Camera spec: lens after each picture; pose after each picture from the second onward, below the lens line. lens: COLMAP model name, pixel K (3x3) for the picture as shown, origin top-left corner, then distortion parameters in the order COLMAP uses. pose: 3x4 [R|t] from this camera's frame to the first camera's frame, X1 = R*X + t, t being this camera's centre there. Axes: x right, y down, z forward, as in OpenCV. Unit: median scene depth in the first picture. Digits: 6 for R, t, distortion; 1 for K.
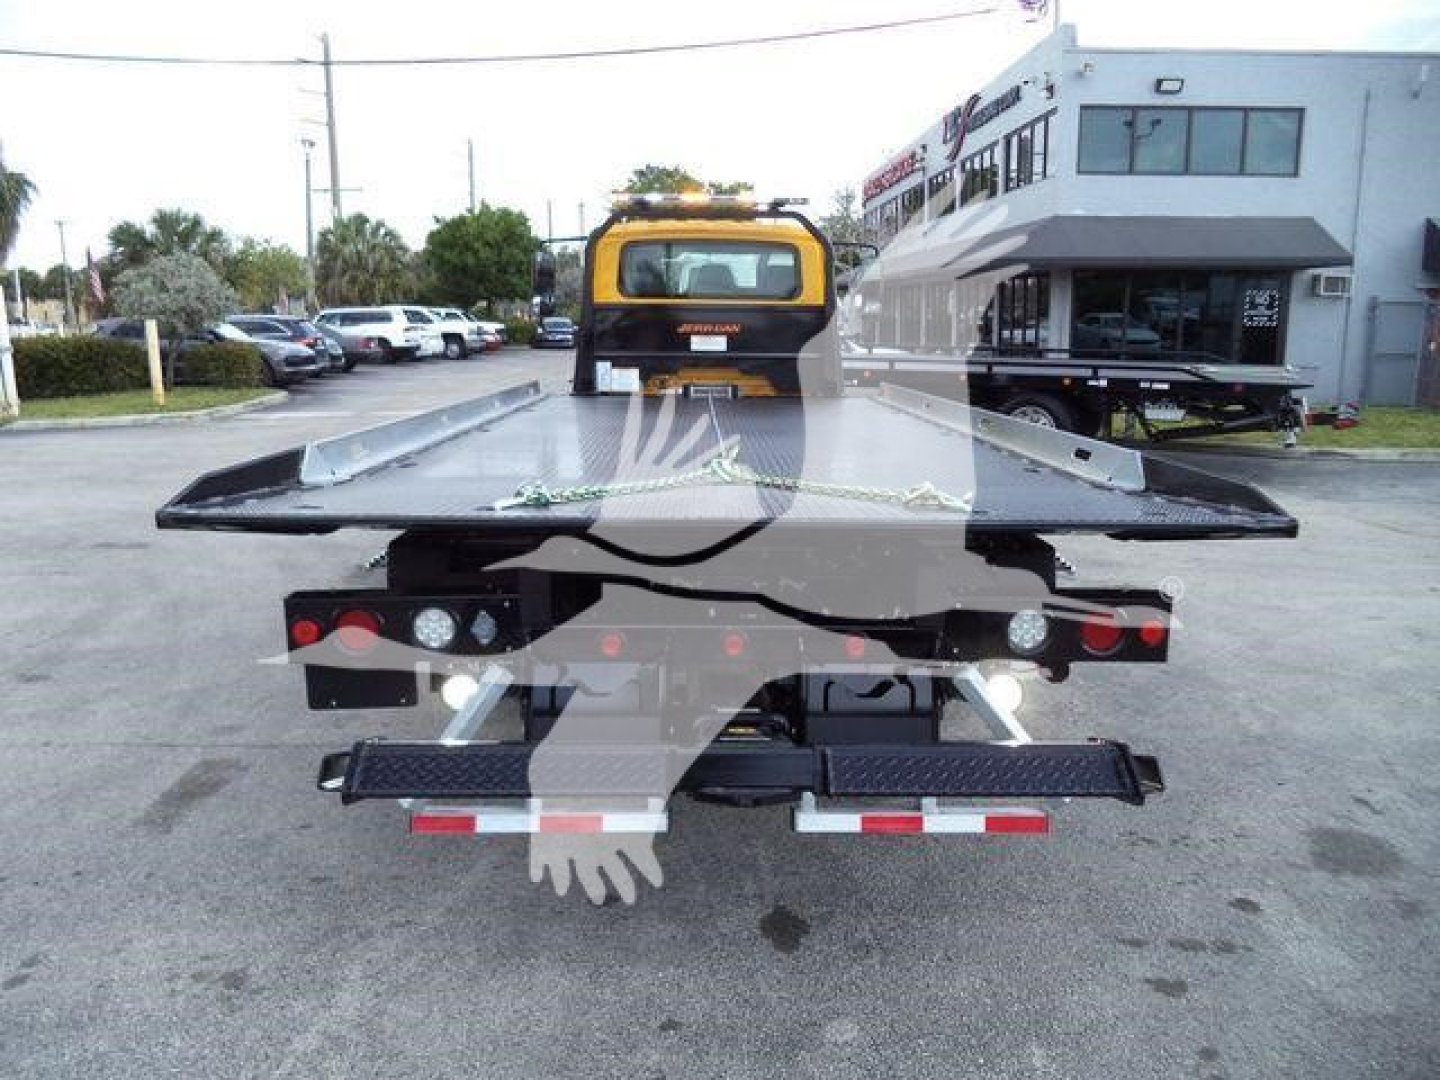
lens RADIAL K [[1177.6, 0, 715.6], [0, 1177.6, 550.6], [0, 0, 1]] dist [-0.023278, -0.001074]
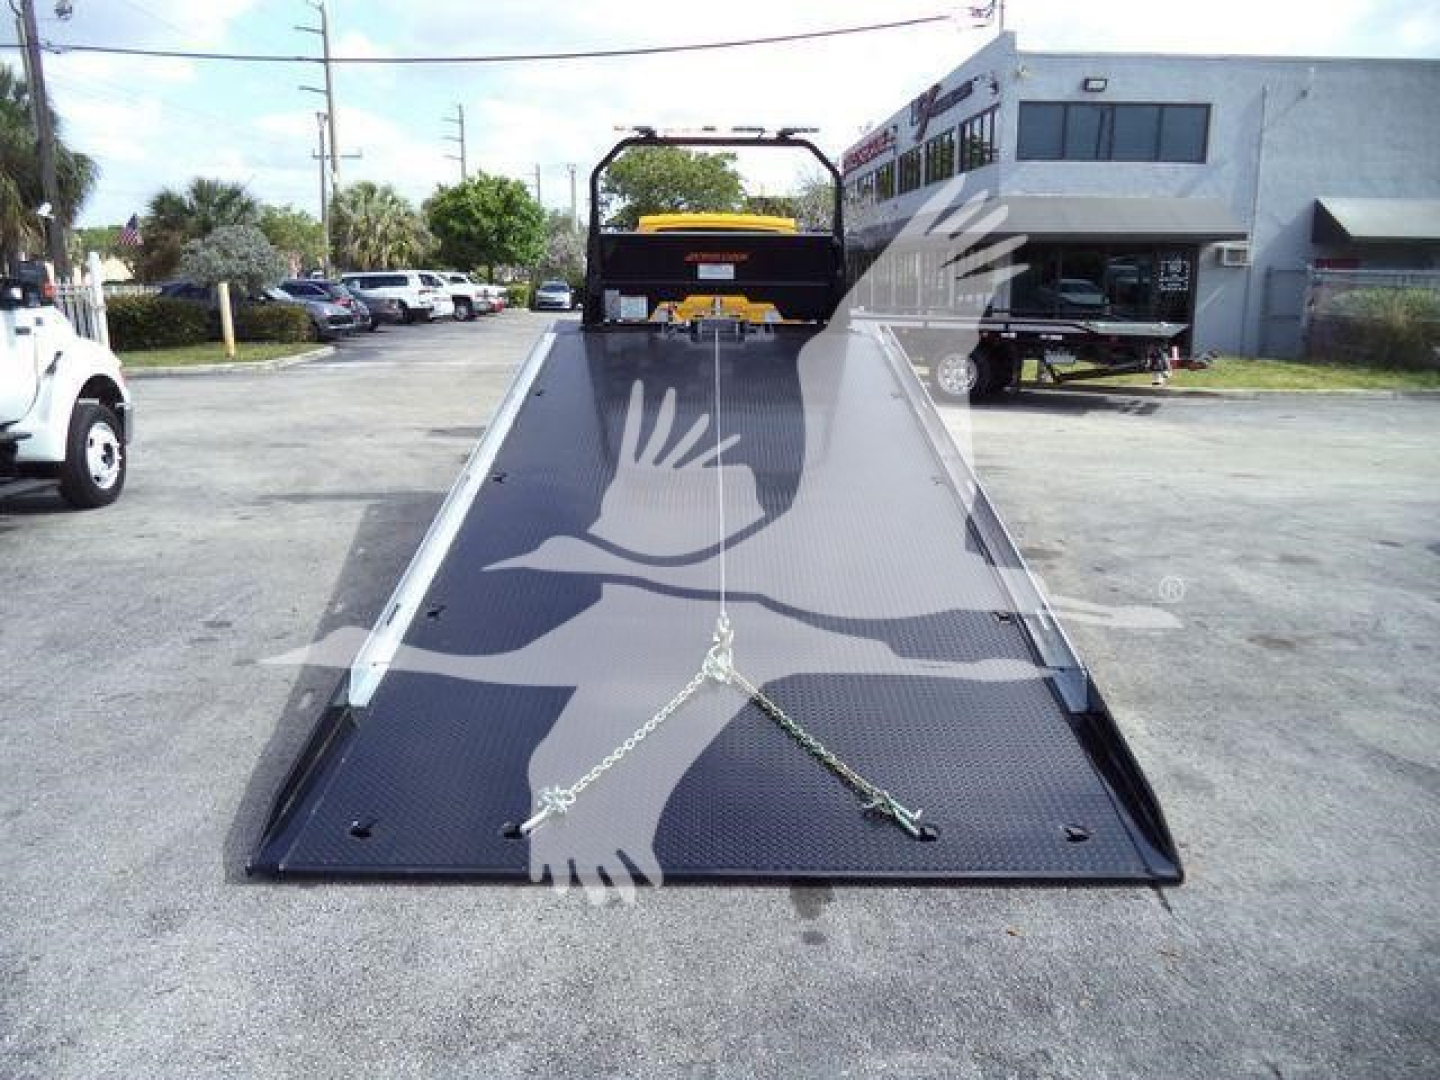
lens RADIAL K [[1177.6, 0, 721.6], [0, 1177.6, 545.2], [0, 0, 1]] dist [-0.023278, -0.001074]
pose [[0.999869, -0.000246, 0.016185, -0.004425], [-0.000159, 0.999687, 0.025027, 0.029626], [-0.016186, -0.025027, 0.999556, -0.153408]]
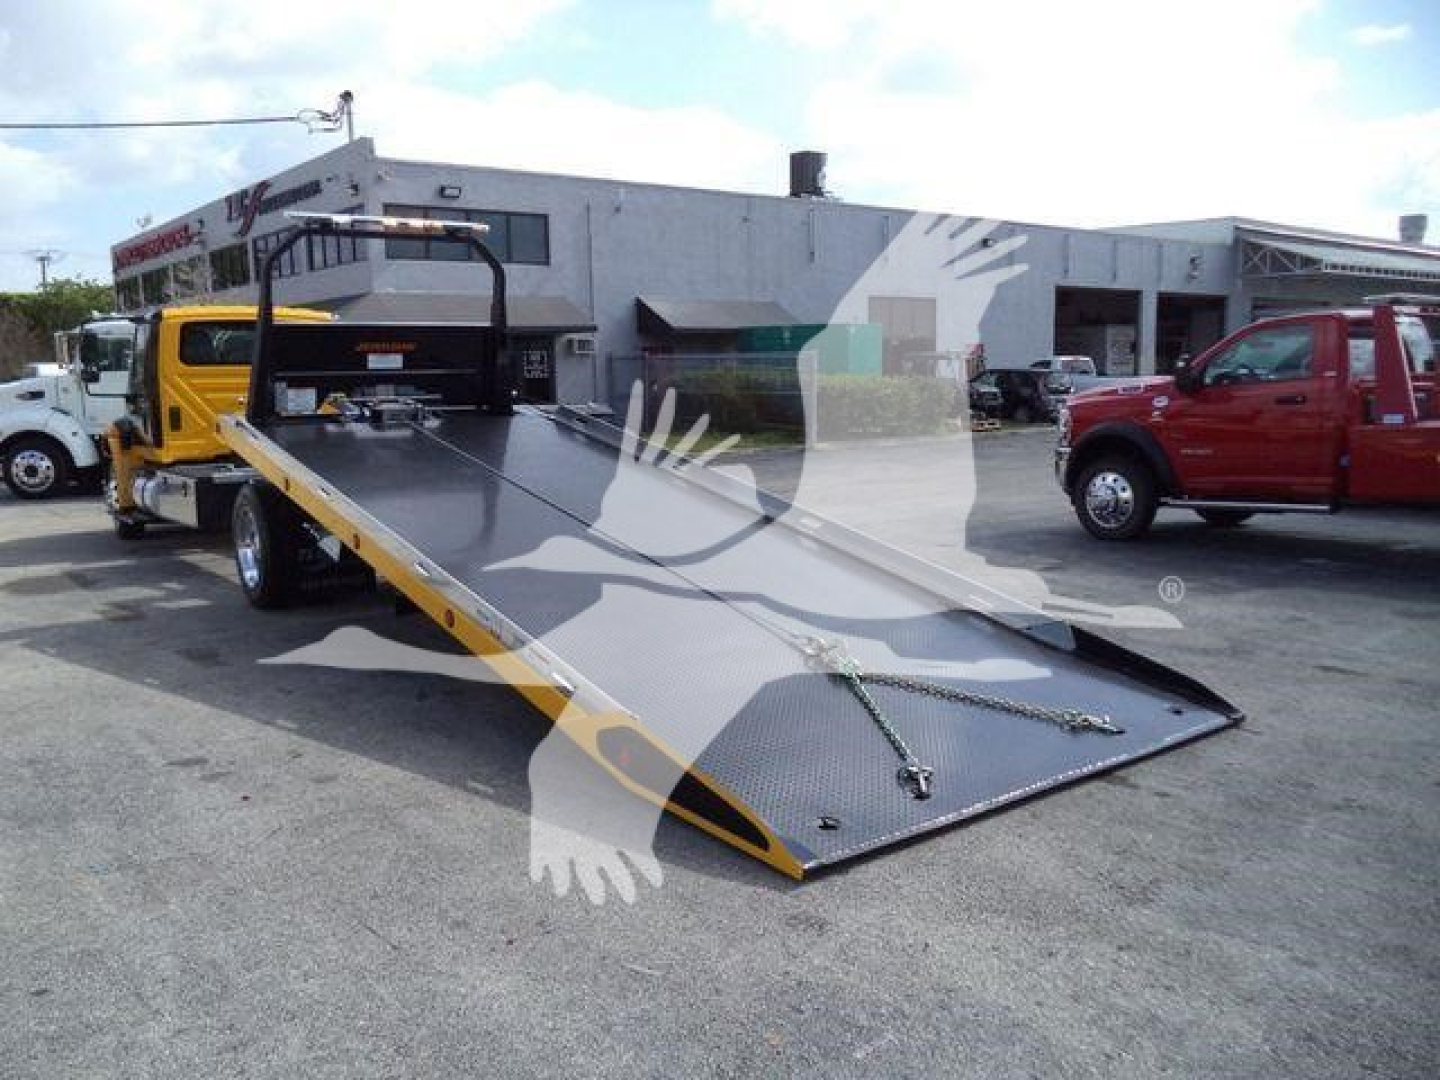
lens RADIAL K [[1177.6, 0, 715.8], [0, 1177.6, 539.4], [0, 0, 1]] dist [-0.023278, -0.001074]
pose [[0.797841, -0.105729, 0.593524, -0.154311], [0.141281, 0.989876, -0.013581, 0.028683], [-0.586079, 0.094689, 0.804702, -0.136760]]
